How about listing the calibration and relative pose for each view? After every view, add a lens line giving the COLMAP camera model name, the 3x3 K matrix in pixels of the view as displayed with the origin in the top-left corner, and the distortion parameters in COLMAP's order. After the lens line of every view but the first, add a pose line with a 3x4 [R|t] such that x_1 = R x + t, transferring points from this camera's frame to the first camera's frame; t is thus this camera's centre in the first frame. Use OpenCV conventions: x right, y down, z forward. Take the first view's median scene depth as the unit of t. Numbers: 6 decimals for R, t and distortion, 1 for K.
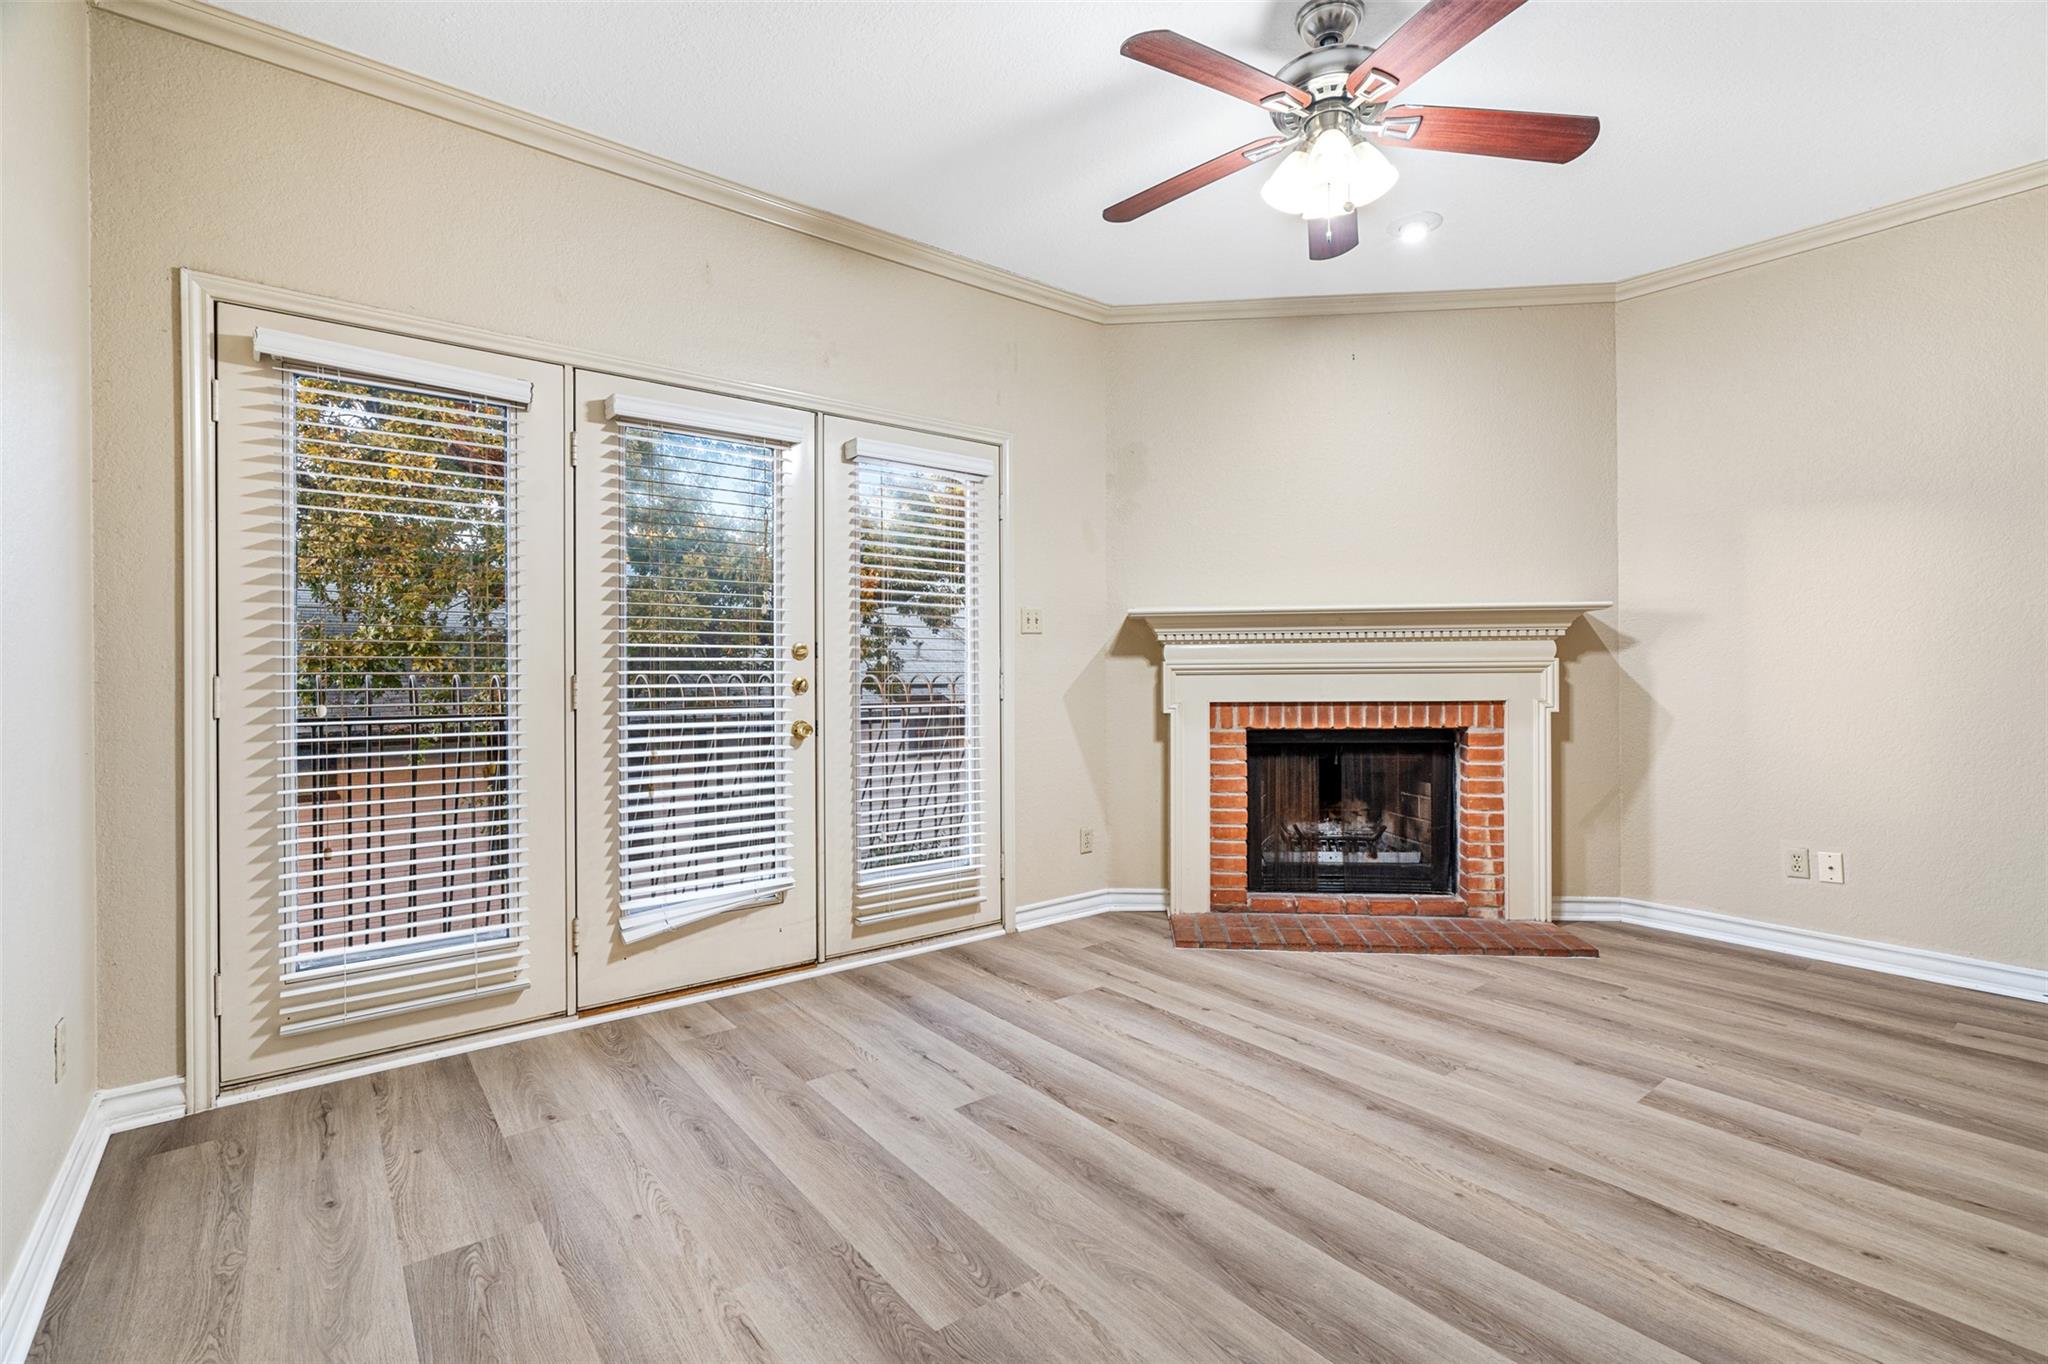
lens RADIAL K [[923.0, 0, 1028.0], [0, 923.0, 672.5], [0, 0, 1]] dist [-0.007873, 0.002849]
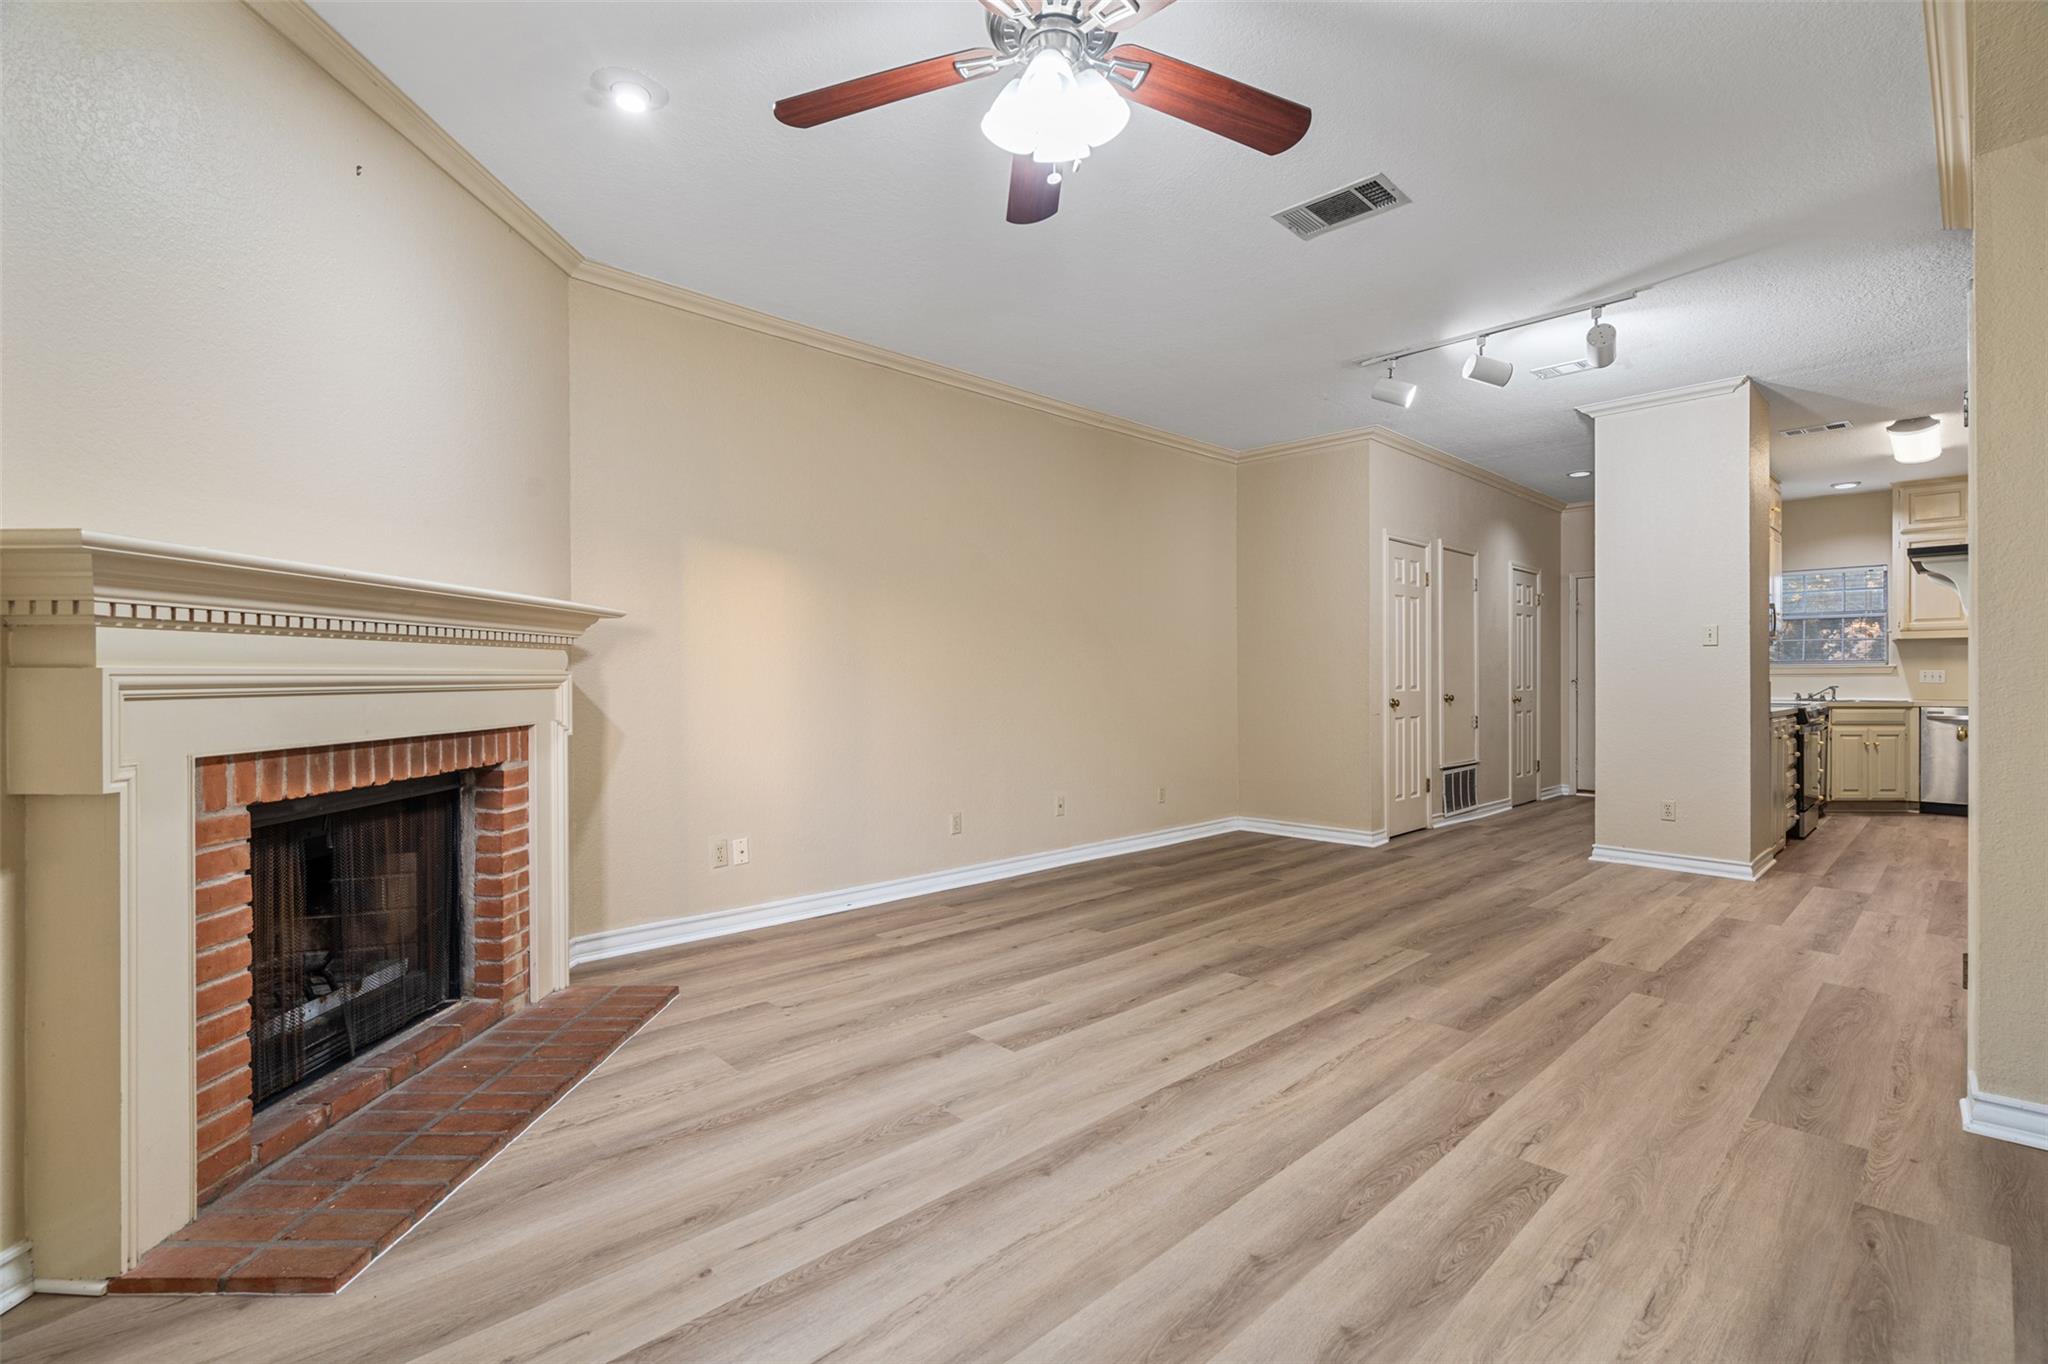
lens RADIAL K [[923.0, 0, 1024.6], [0, 923.0, 679.8], [0, 0, 1]] dist [-0.007873, 0.002849]
pose [[-0.089261, 0.005628, 0.995992, -0.322257], [0.010148, 0.999937, -0.004741, -0.000422], [-0.995957, 0.009684, -0.089313, 0.685160]]
